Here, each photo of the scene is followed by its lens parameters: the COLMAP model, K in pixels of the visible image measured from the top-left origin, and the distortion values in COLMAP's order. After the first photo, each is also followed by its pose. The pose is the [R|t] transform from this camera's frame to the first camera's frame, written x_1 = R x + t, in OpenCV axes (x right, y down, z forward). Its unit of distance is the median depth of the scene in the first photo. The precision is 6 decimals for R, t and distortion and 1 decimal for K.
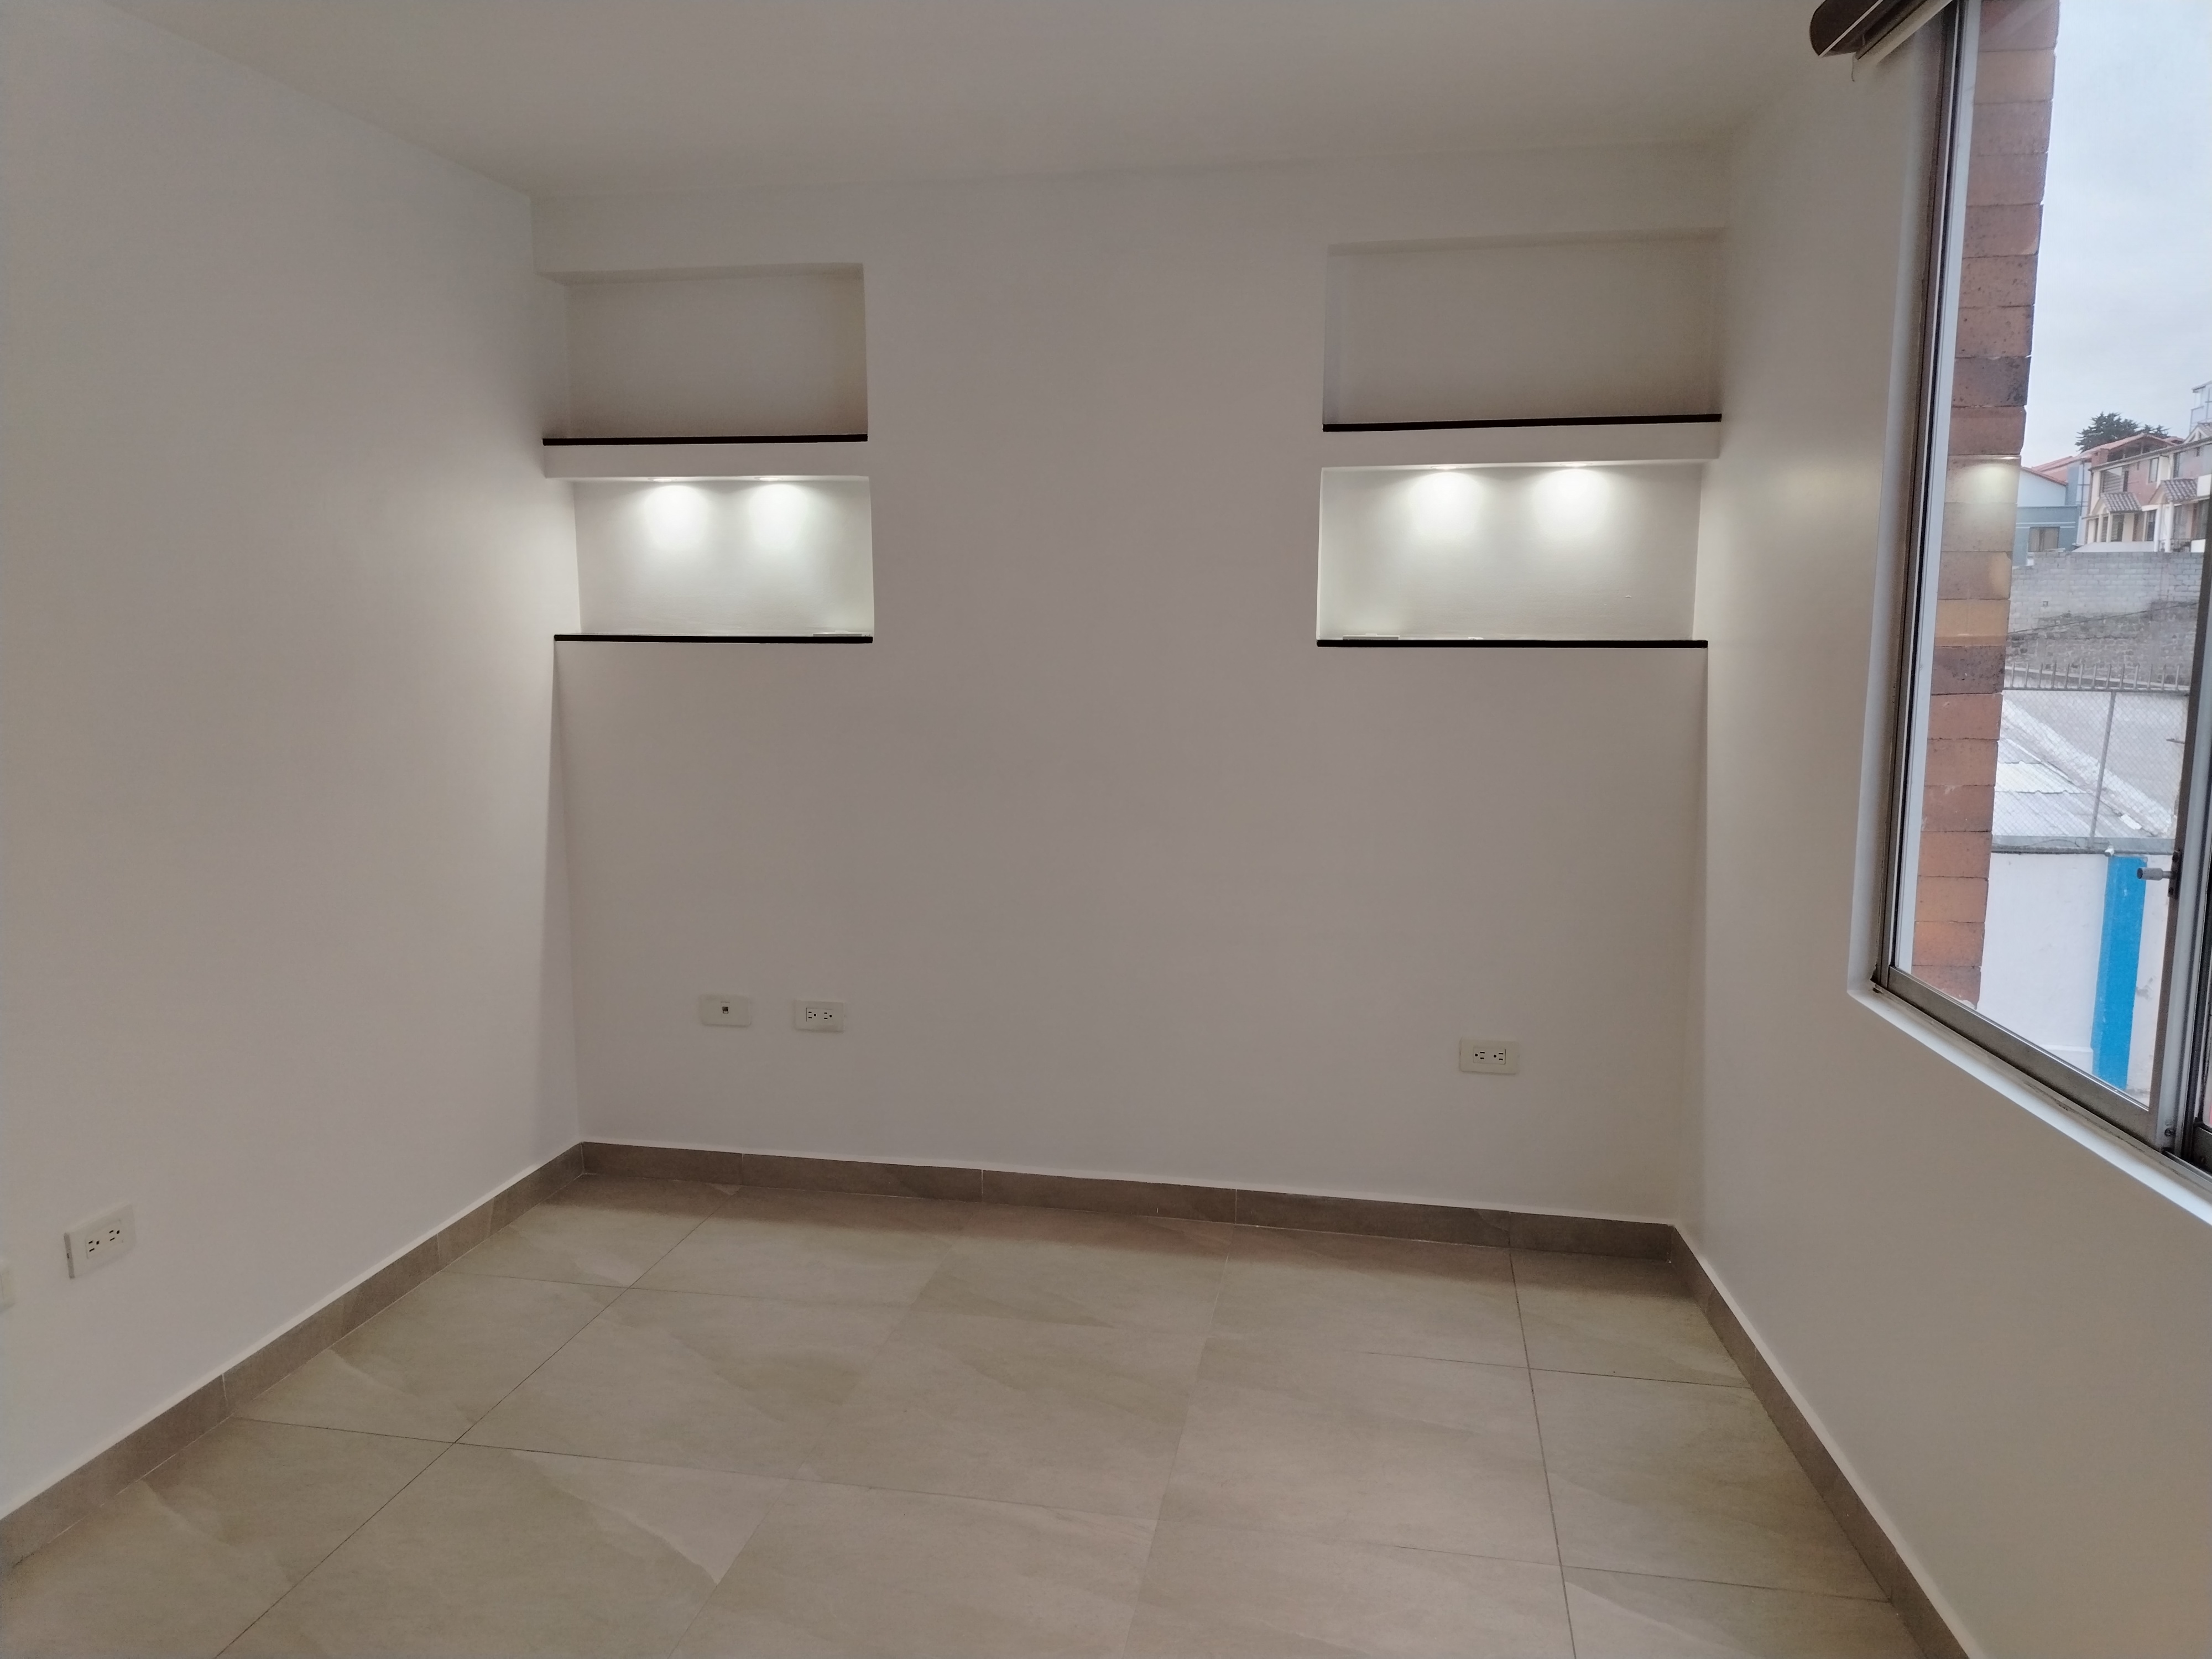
lens RADIAL K [[1536.7, 0, 1112.0], [0, 1536.7, 833.0], [0, 0, 1]] dist [0.033986, -0.028908]
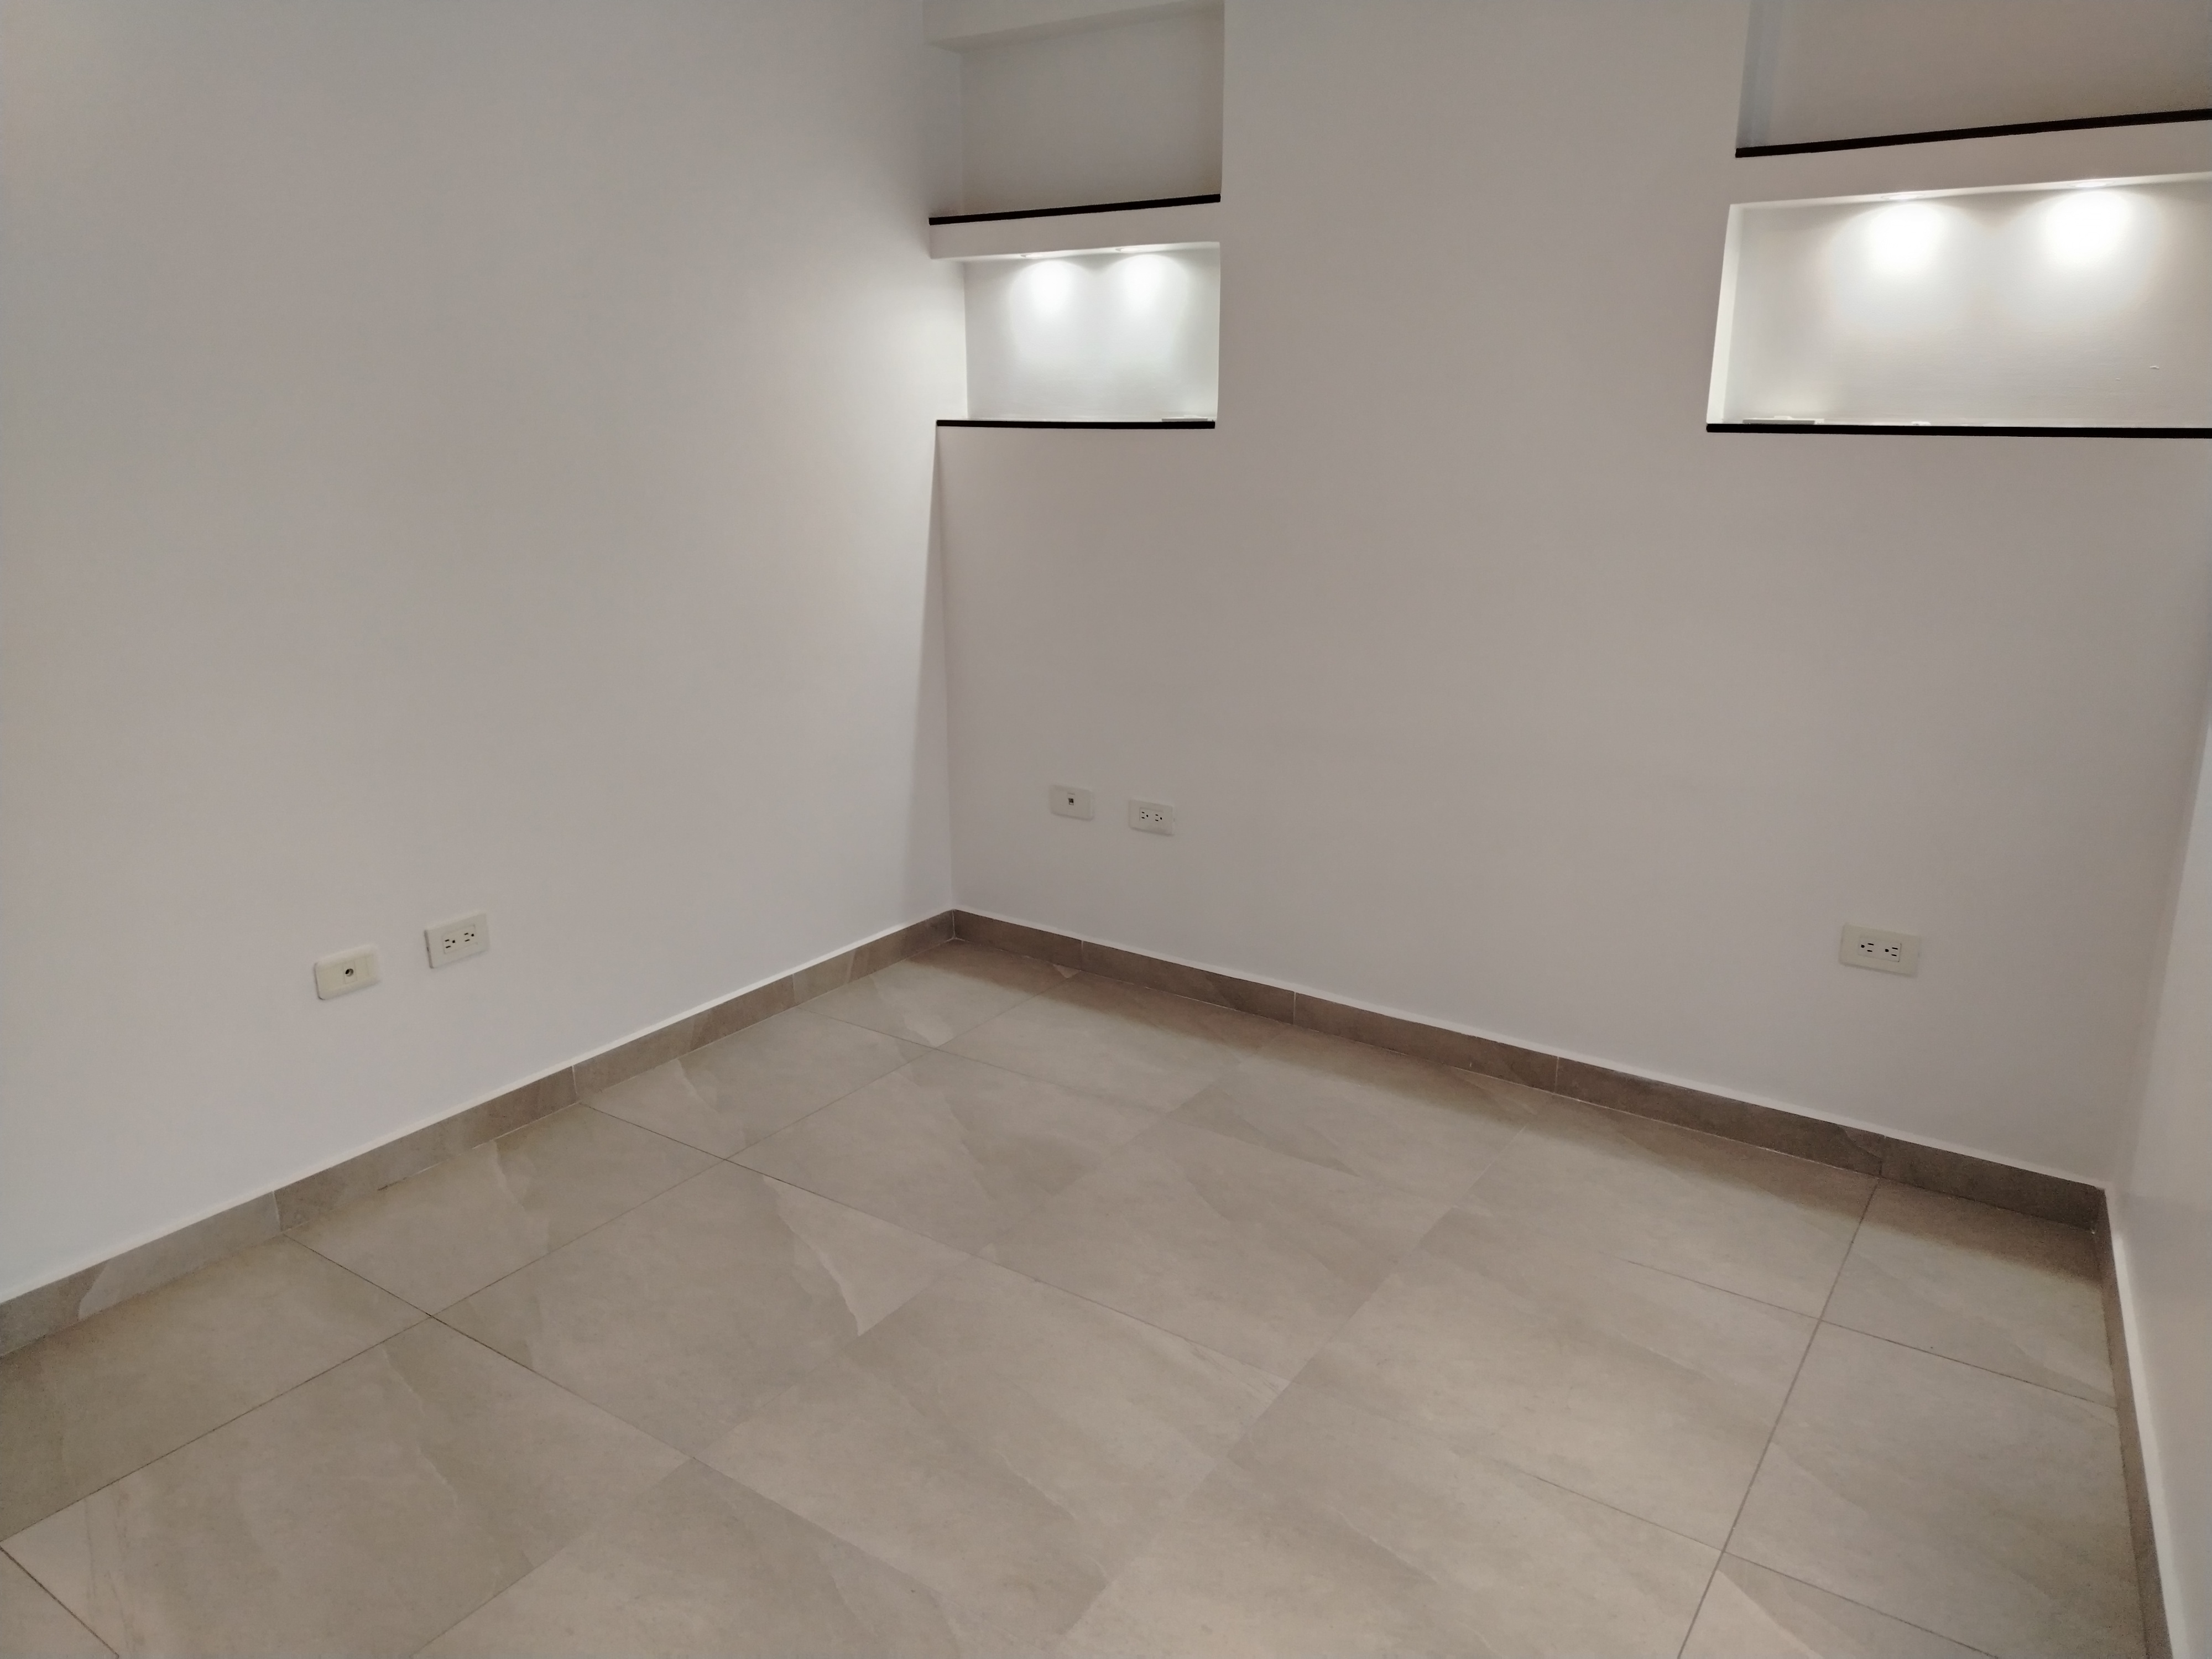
lens RADIAL K [[1529.2, 0, 1105.3], [0, 1529.2, 842.3], [0, 0, 1]] dist [0.042156, -0.043216]
pose [[0.914580, 0.109539, -0.389286, 0.184152], [-0.055791, 0.987589, 0.146820, -0.008674], [0.400537, -0.112560, 0.909341, 0.099559]]
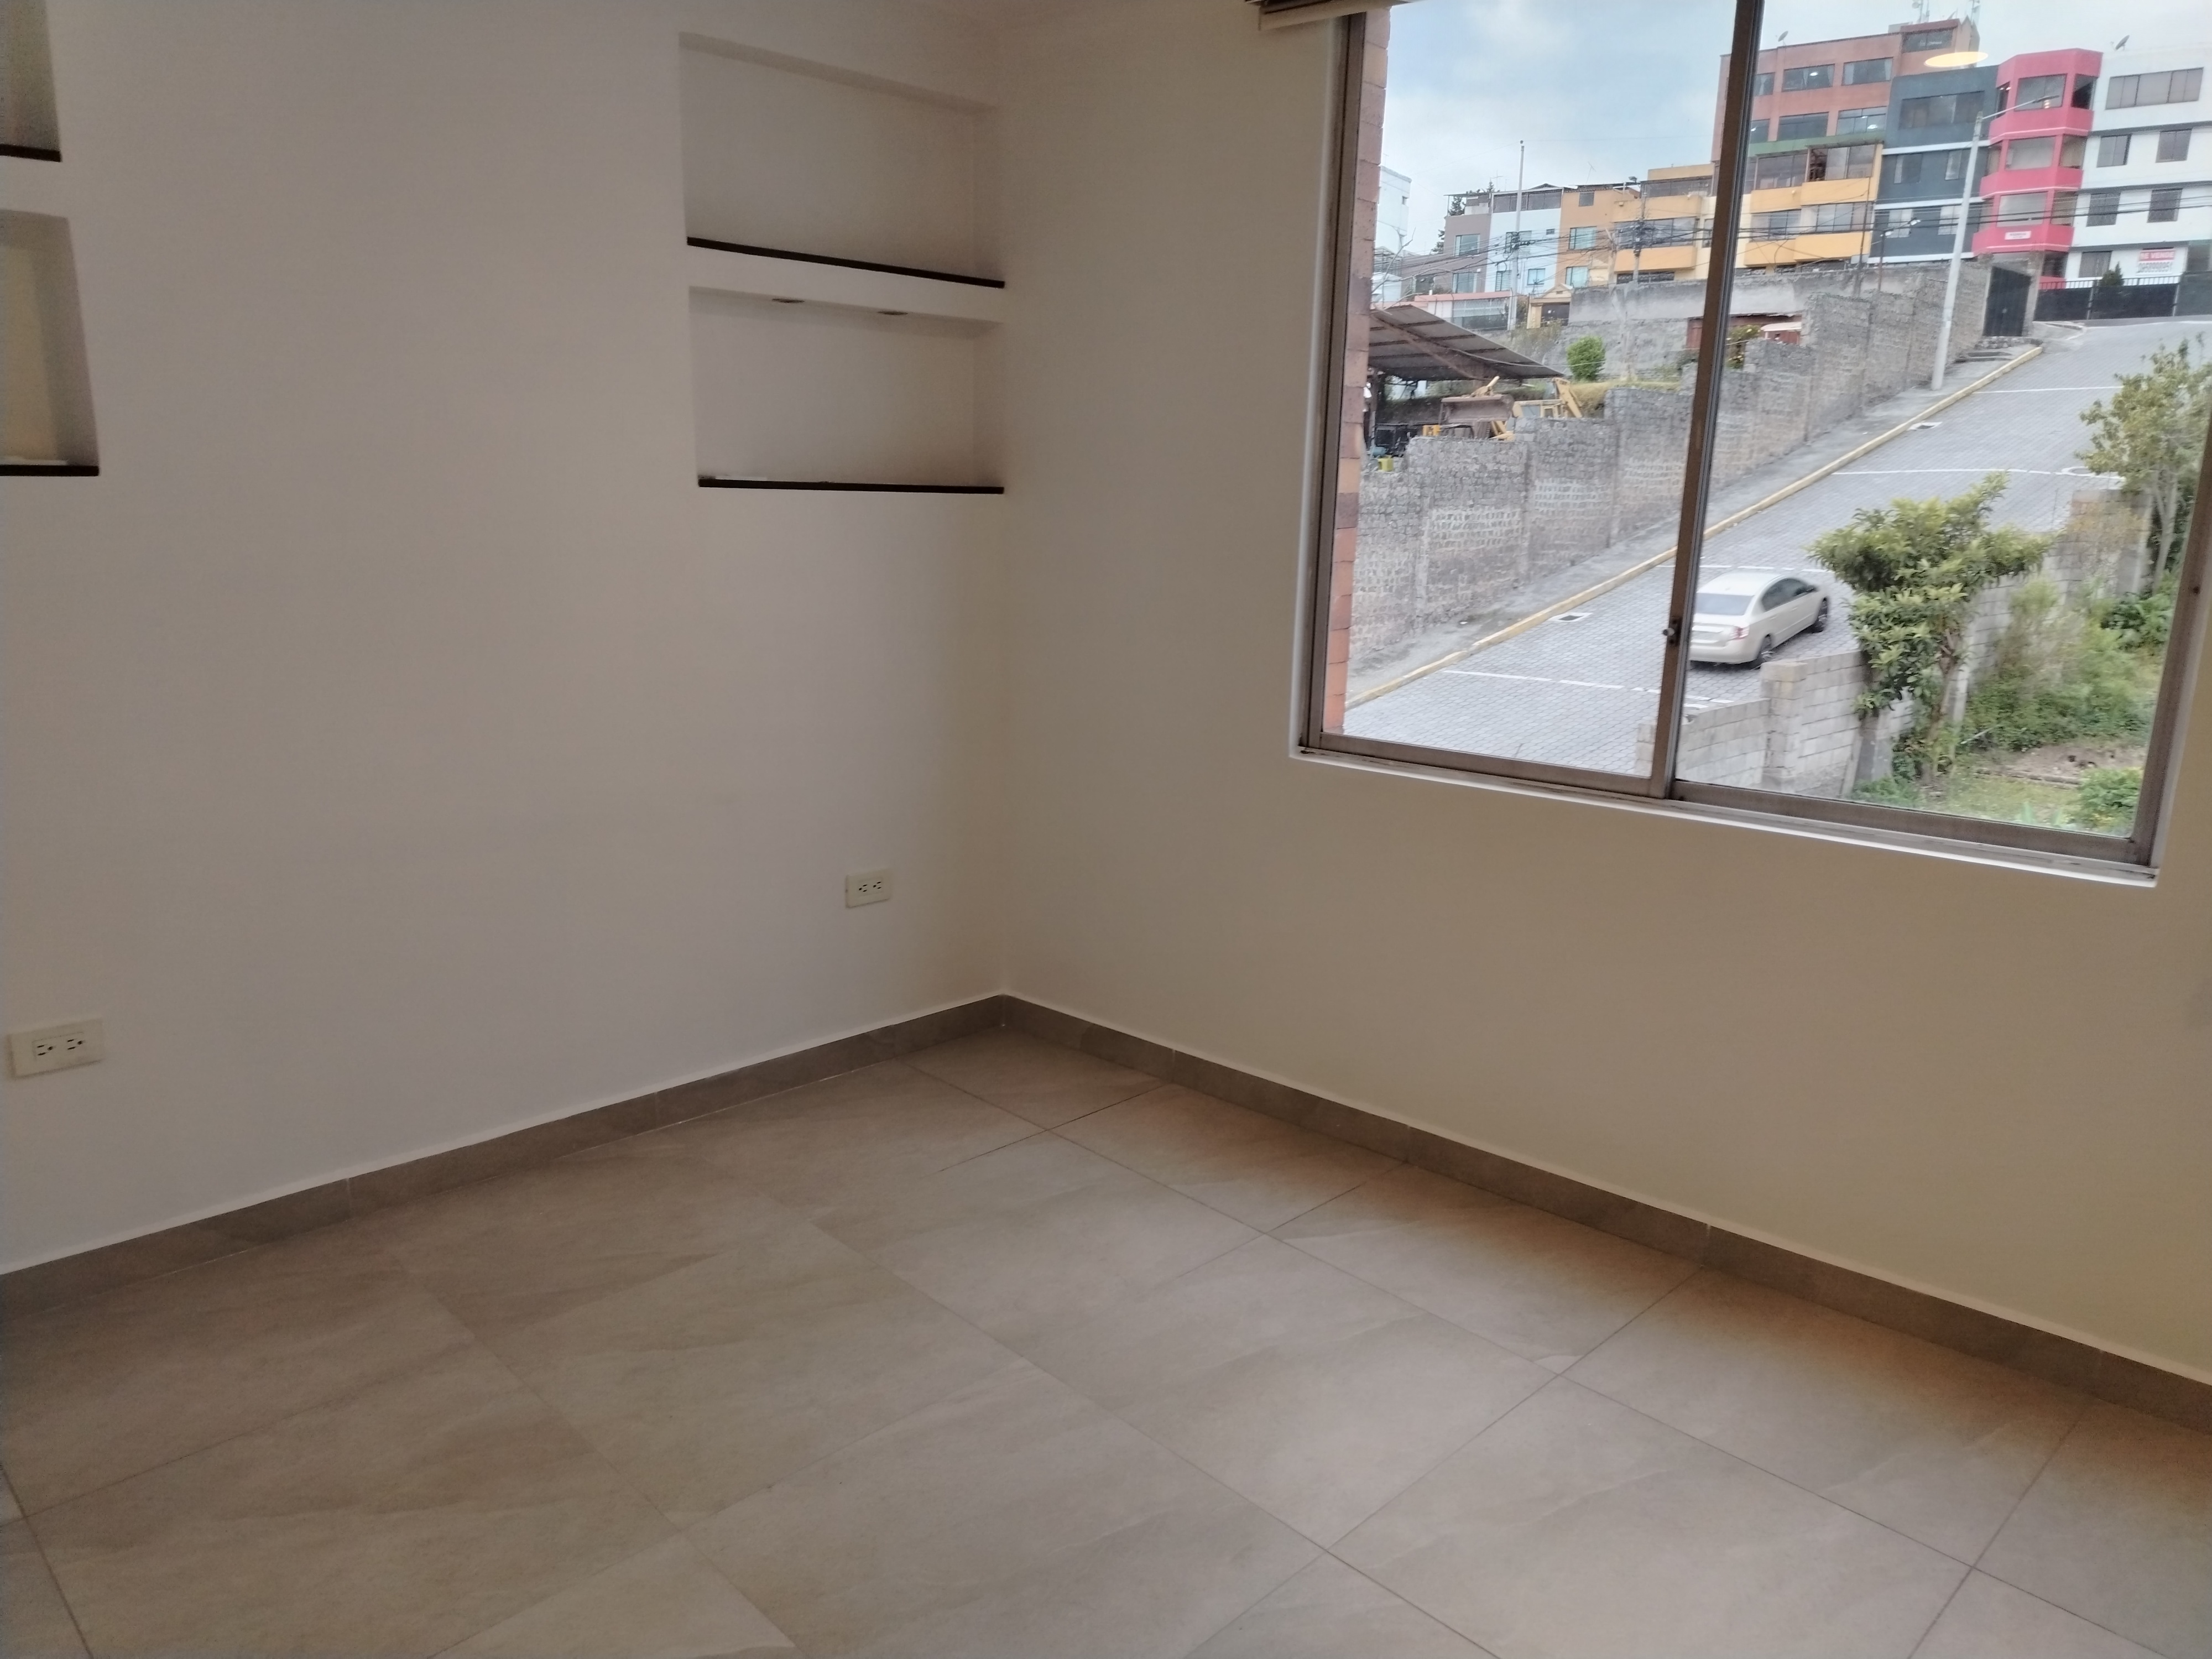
lens RADIAL K [[1539.7, 0, 1118.2], [0, 1539.7, 835.5], [0, 0, 1]] dist [0.004010, 0.004573]
pose [[0.559918, -0.177366, 0.809341, -0.504832], [0.095091, 0.984120, 0.149882, -0.031073], [-0.823073, -0.006961, 0.567893, 0.267595]]
